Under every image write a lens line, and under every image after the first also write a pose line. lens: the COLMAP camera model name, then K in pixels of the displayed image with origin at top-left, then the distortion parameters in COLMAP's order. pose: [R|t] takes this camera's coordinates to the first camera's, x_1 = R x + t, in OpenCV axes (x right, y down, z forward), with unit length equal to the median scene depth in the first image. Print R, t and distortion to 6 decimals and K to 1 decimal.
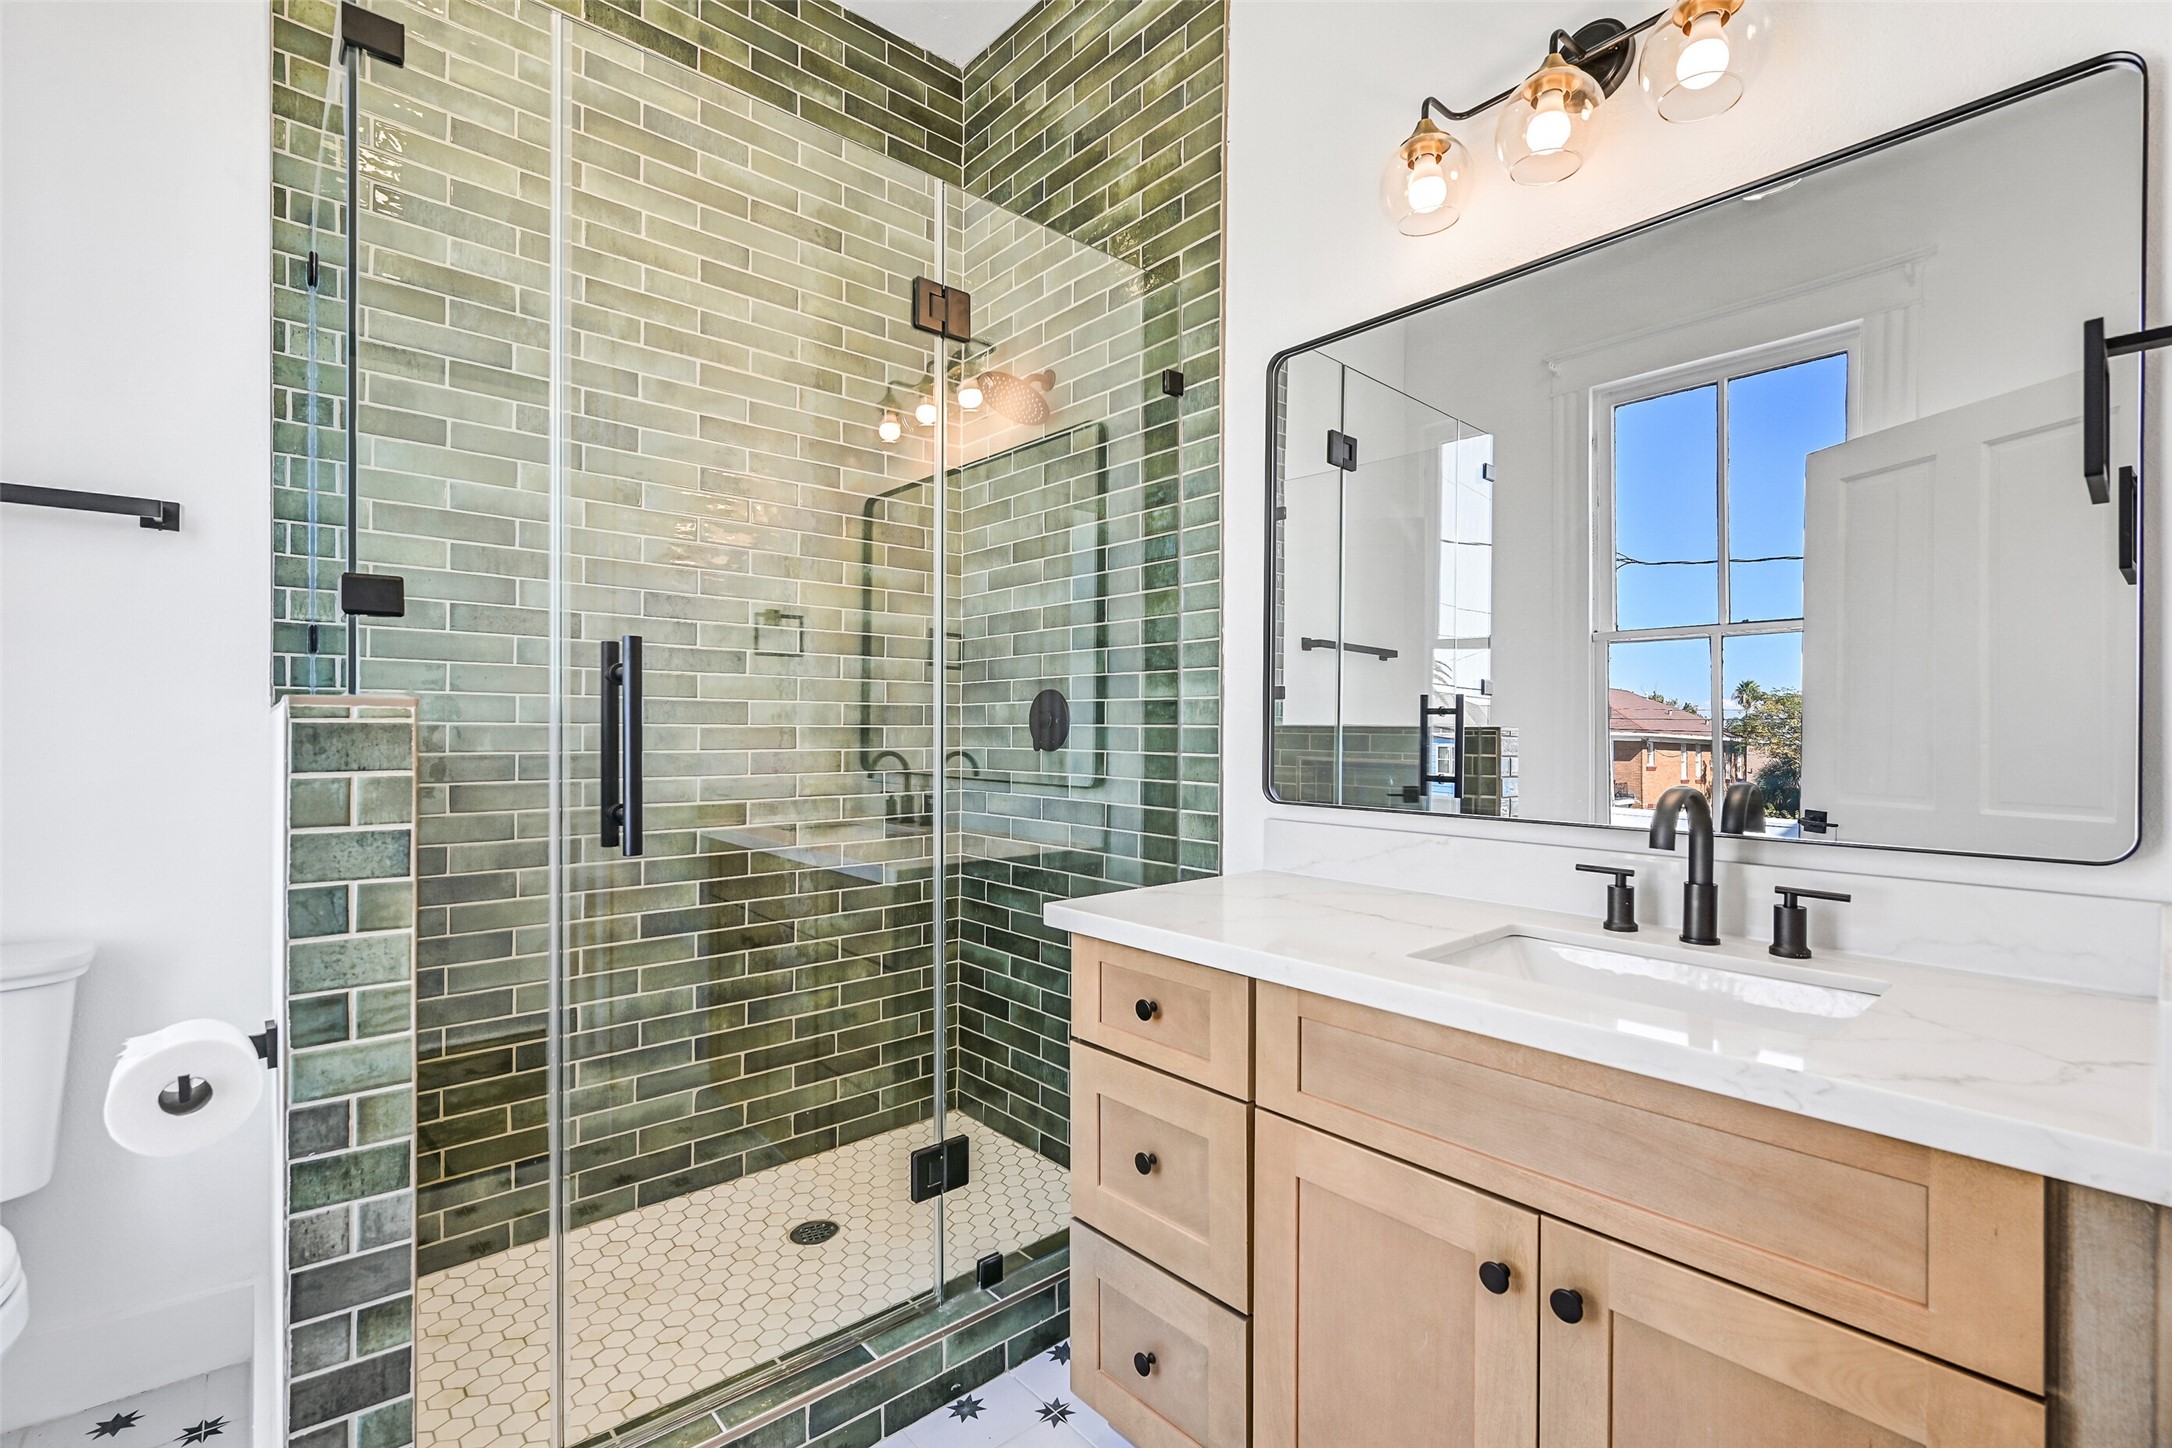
lens RADIAL K [[984.2, 0, 1085.0], [0, 984.2, 736.0], [0, 0, 1]] dist [-0.002071, 0.000184]
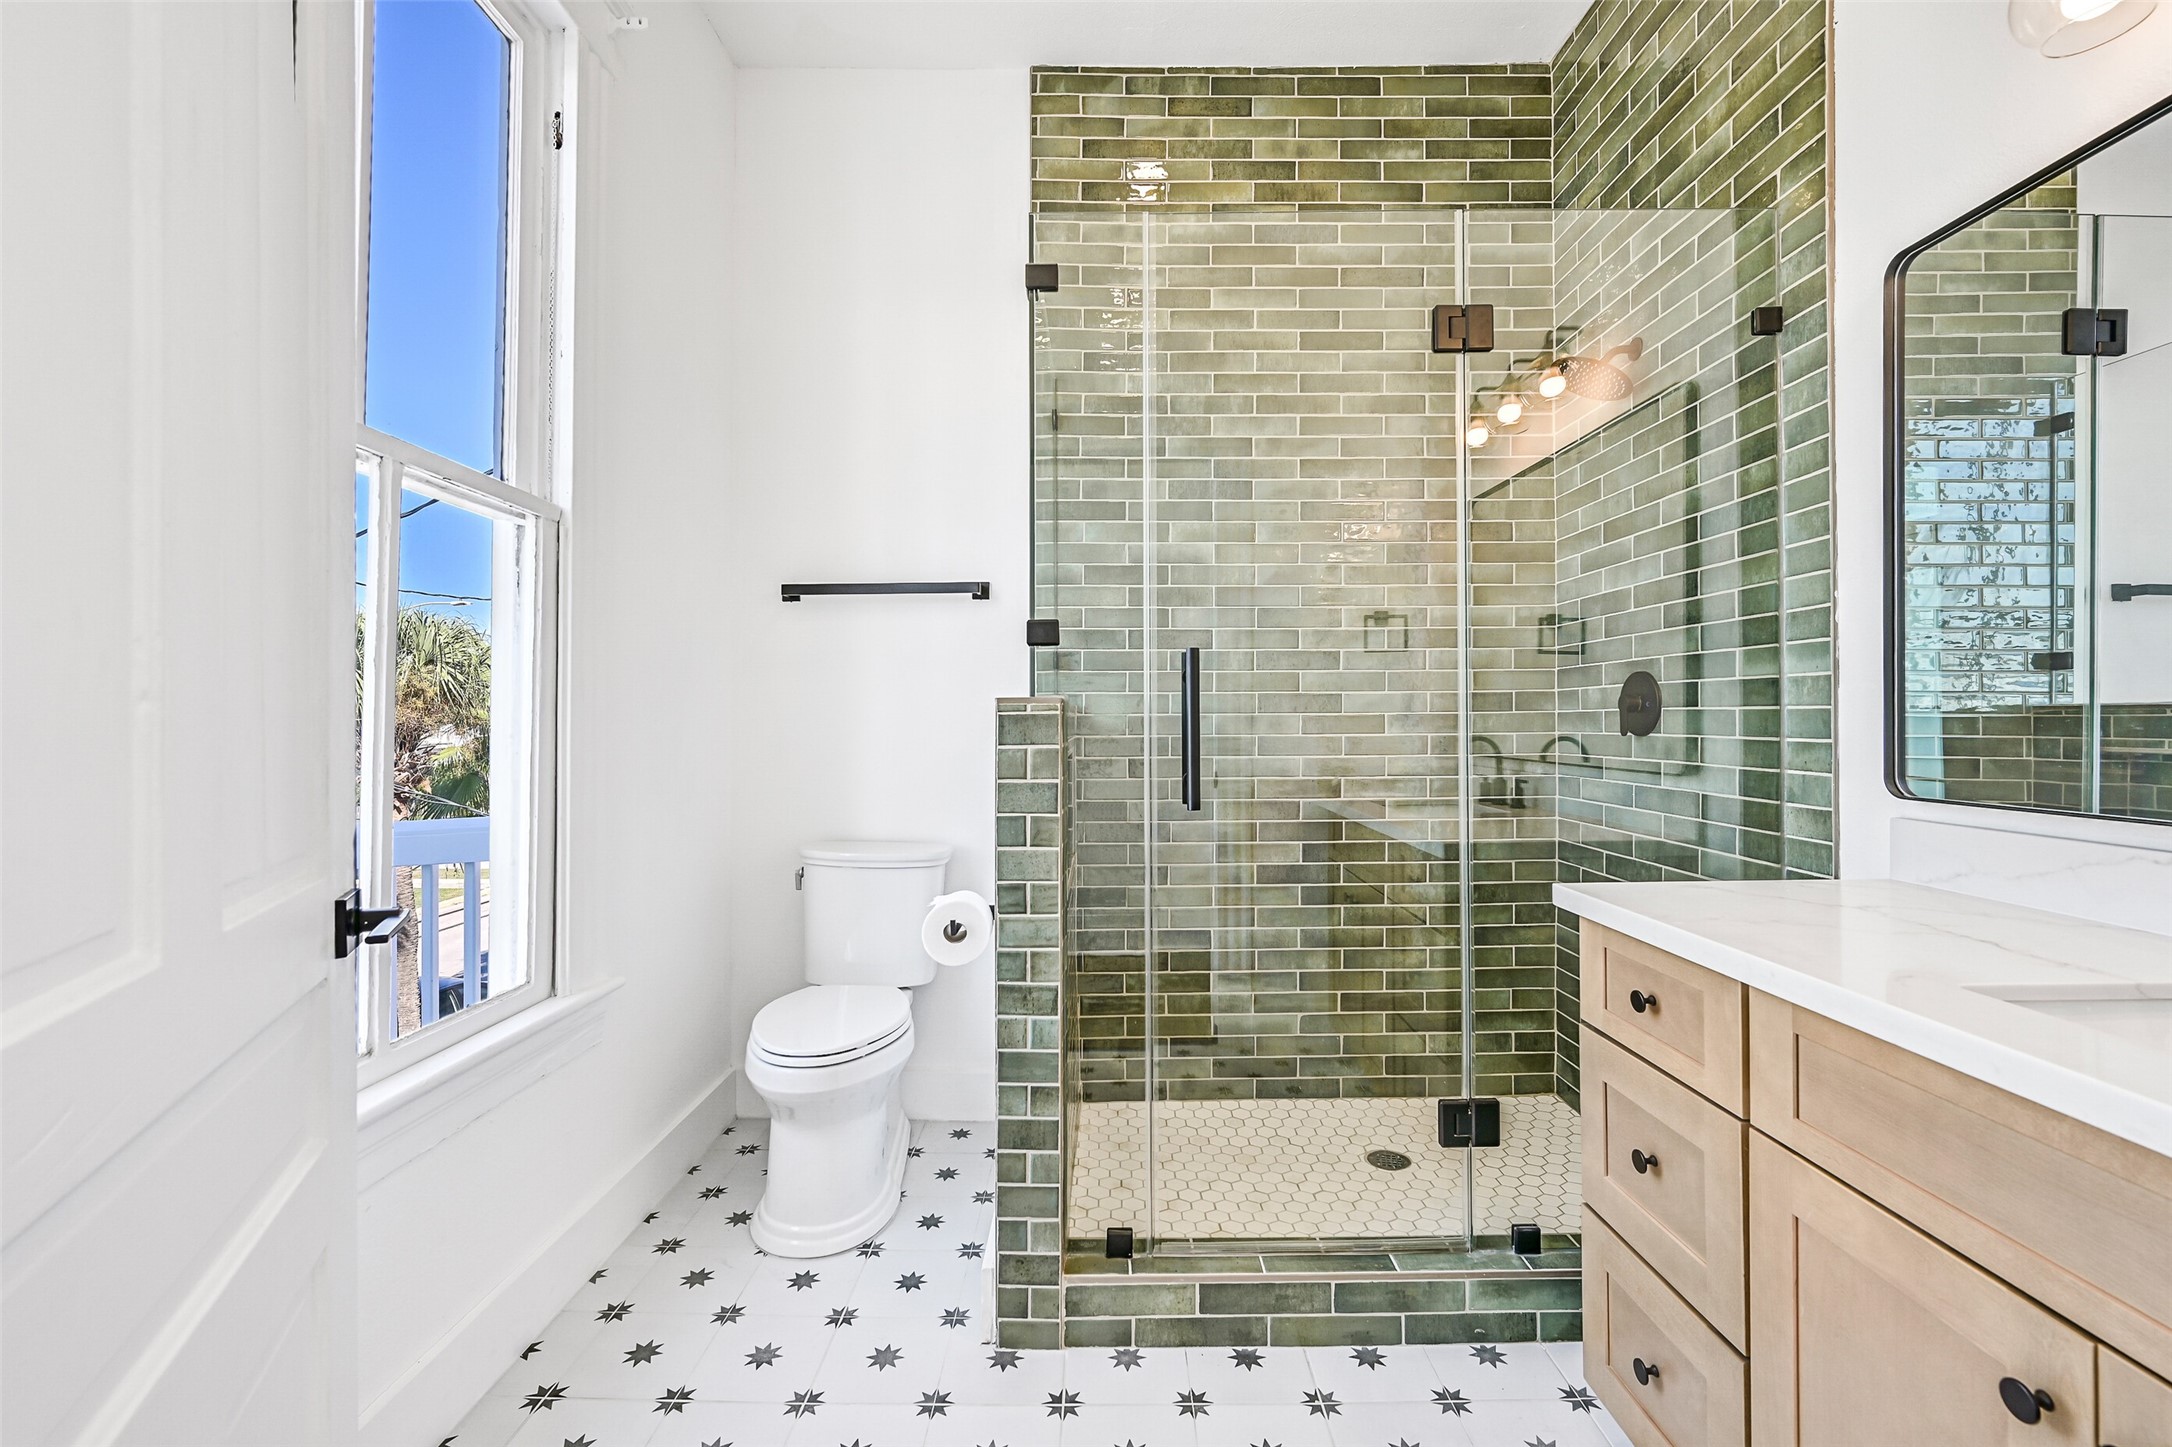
lens RADIAL K [[926.8, 0, 1085.5], [0, 926.8, 712.4], [0, 0, 1]] dist [-0.002855, 0.000308]
pose [[0.740094, -0.014074, -0.672356, 0.190933], [0.004834, 0.999866, -0.015609, 0.004117], [0.672486, 0.008302, 0.740063, -0.027905]]
